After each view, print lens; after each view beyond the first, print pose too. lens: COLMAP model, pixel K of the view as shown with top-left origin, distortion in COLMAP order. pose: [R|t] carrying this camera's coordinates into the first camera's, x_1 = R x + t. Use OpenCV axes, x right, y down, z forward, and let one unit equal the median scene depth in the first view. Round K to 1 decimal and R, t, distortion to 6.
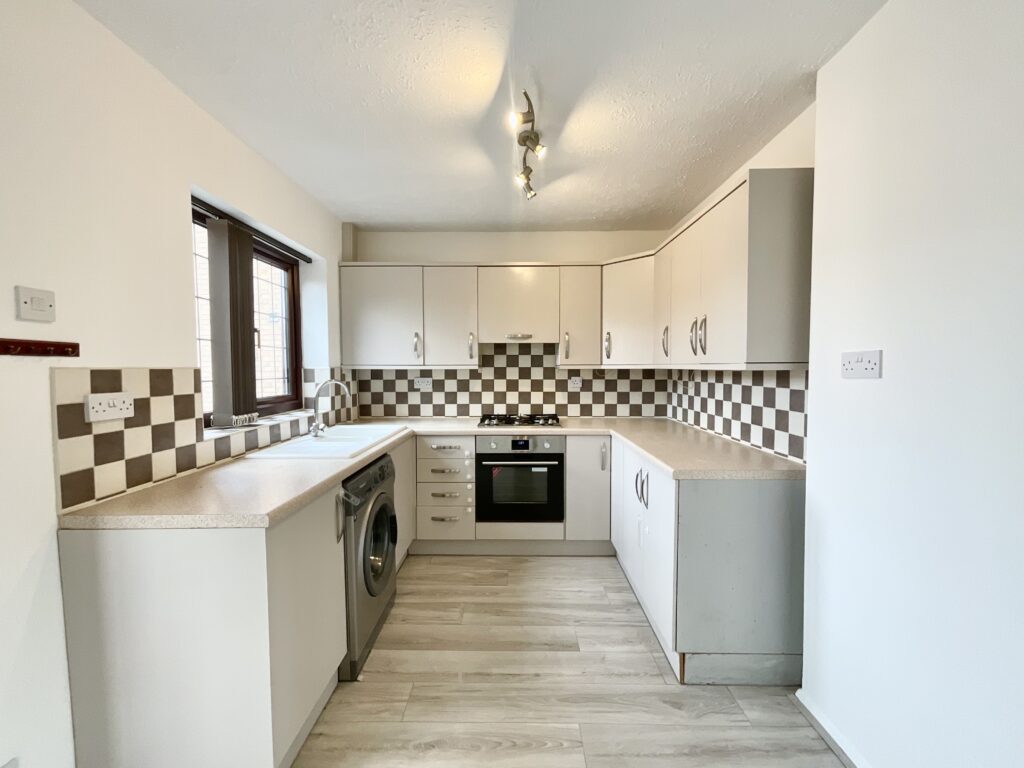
lens RADIAL K [[413.4, 0, 509.5], [0, 413.4, 381.7], [0, 0, 1]] dist [-0.000507, 0.000016]
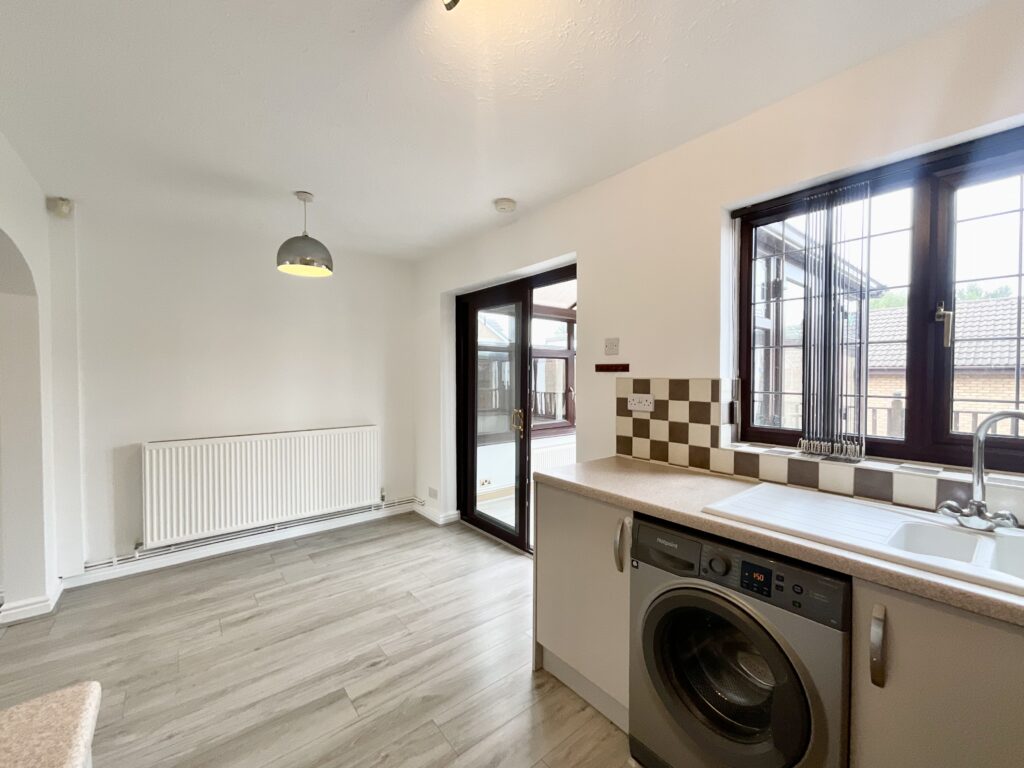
lens RADIAL K [[413.4, 0, 508.0], [0, 413.4, 388.6], [0, 0, 1]] dist [-0.000507, 0.000016]
pose [[-0.772148, 0.008255, -0.635389, 0.417879], [-0.030748, 0.998259, 0.050336, -0.054730], [0.634699, 0.058403, -0.770550, 1.790081]]
